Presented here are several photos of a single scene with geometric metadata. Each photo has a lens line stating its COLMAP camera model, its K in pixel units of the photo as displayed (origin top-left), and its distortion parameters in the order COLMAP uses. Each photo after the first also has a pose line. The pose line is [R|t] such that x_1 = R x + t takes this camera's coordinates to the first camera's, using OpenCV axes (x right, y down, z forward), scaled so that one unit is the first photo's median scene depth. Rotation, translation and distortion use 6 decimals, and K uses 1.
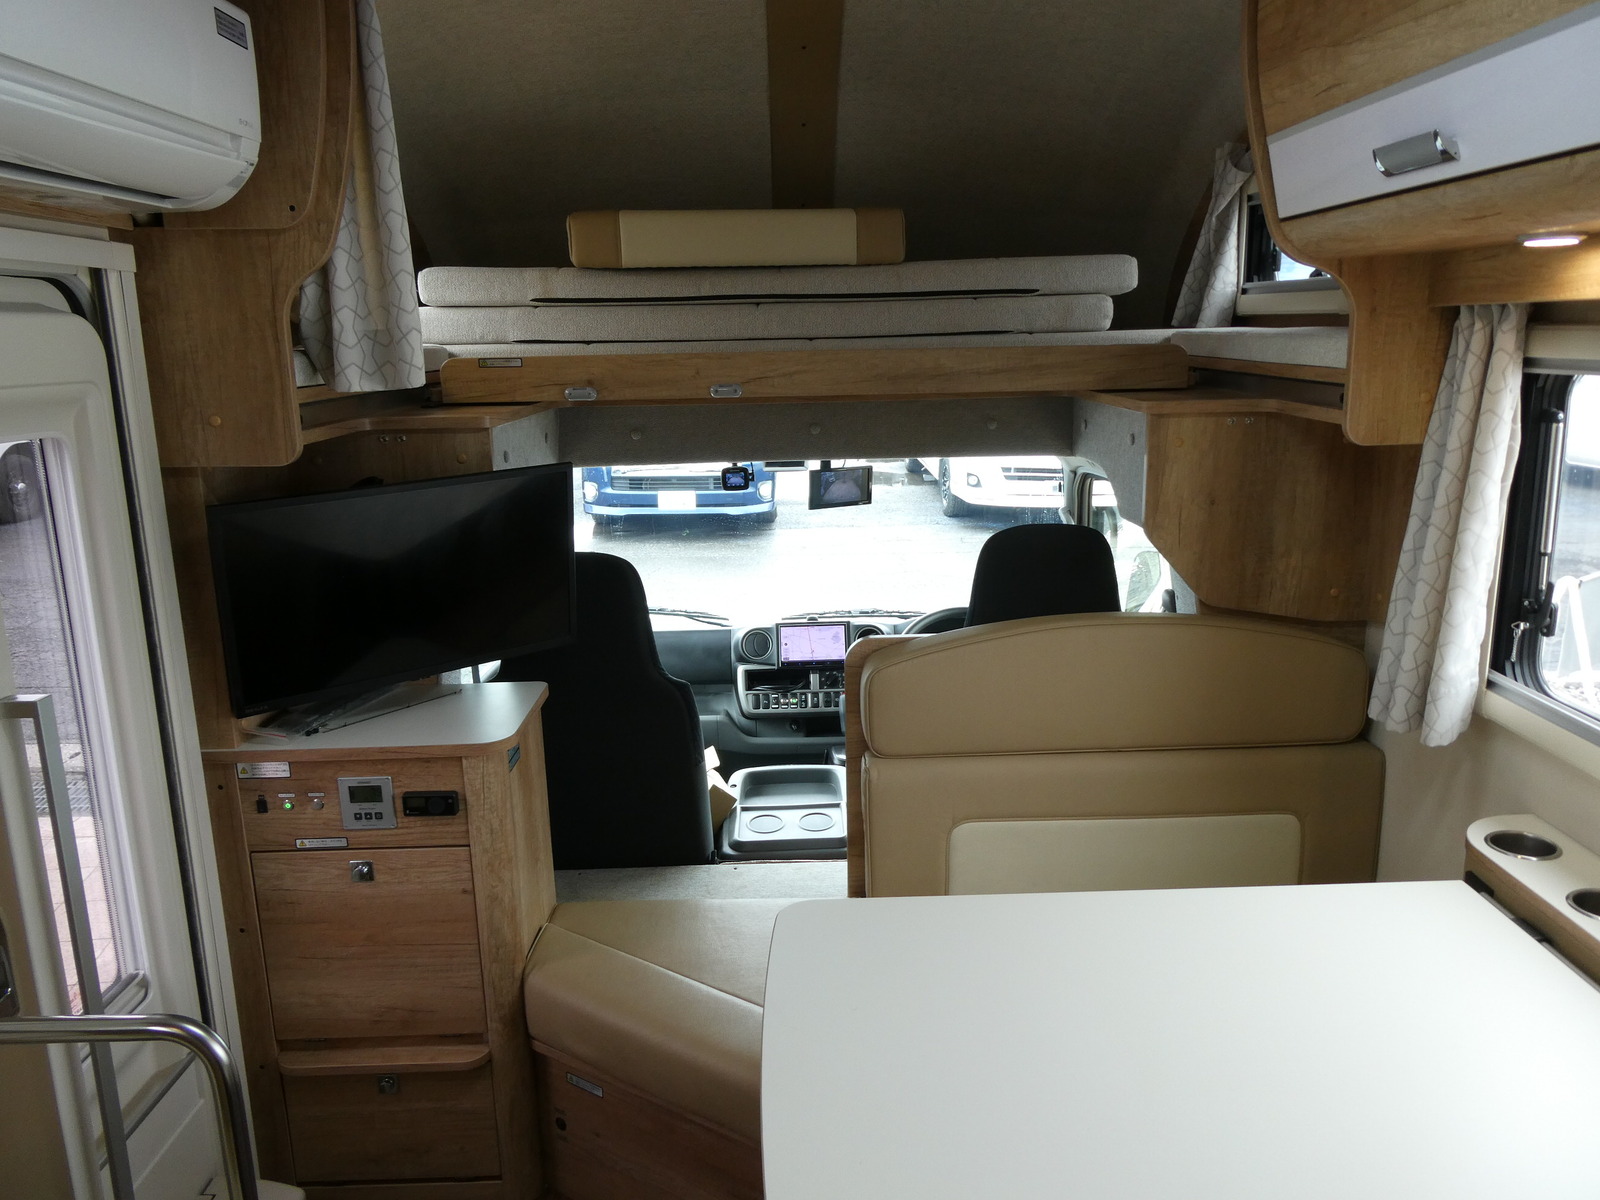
lens RADIAL K [[1131.2, 0, 796.6], [0, 1131.2, 599.6], [0, 0, 1]] dist [-0.004625, 0.012078]
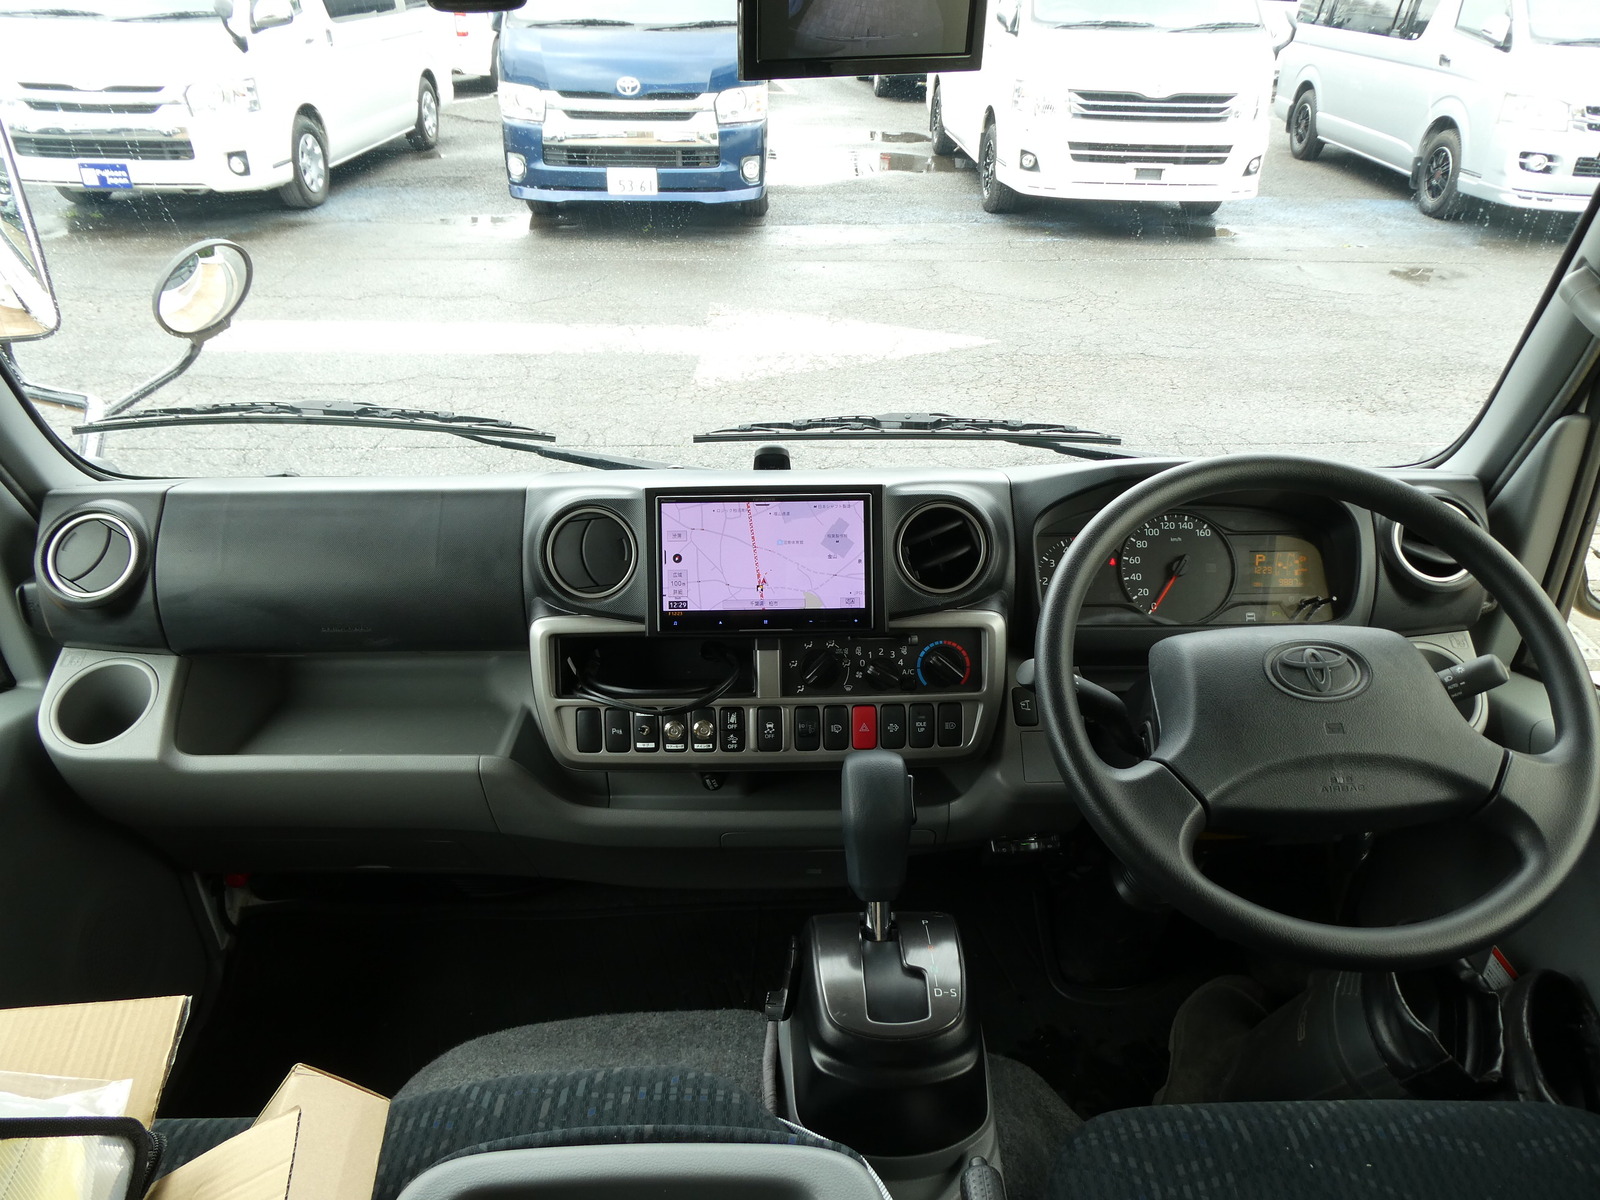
lens RADIAL K [[1131.2, 0, 805.9], [0, 1131.2, 607.7], [0, 0, 1]] dist [-0.004625, 0.012078]
pose [[0.999867, 0.014732, 0.007028, 0.023932], [-0.016039, 0.966675, 0.255505, -0.027777], [-0.003030, -0.255583, 0.966782, 0.684026]]
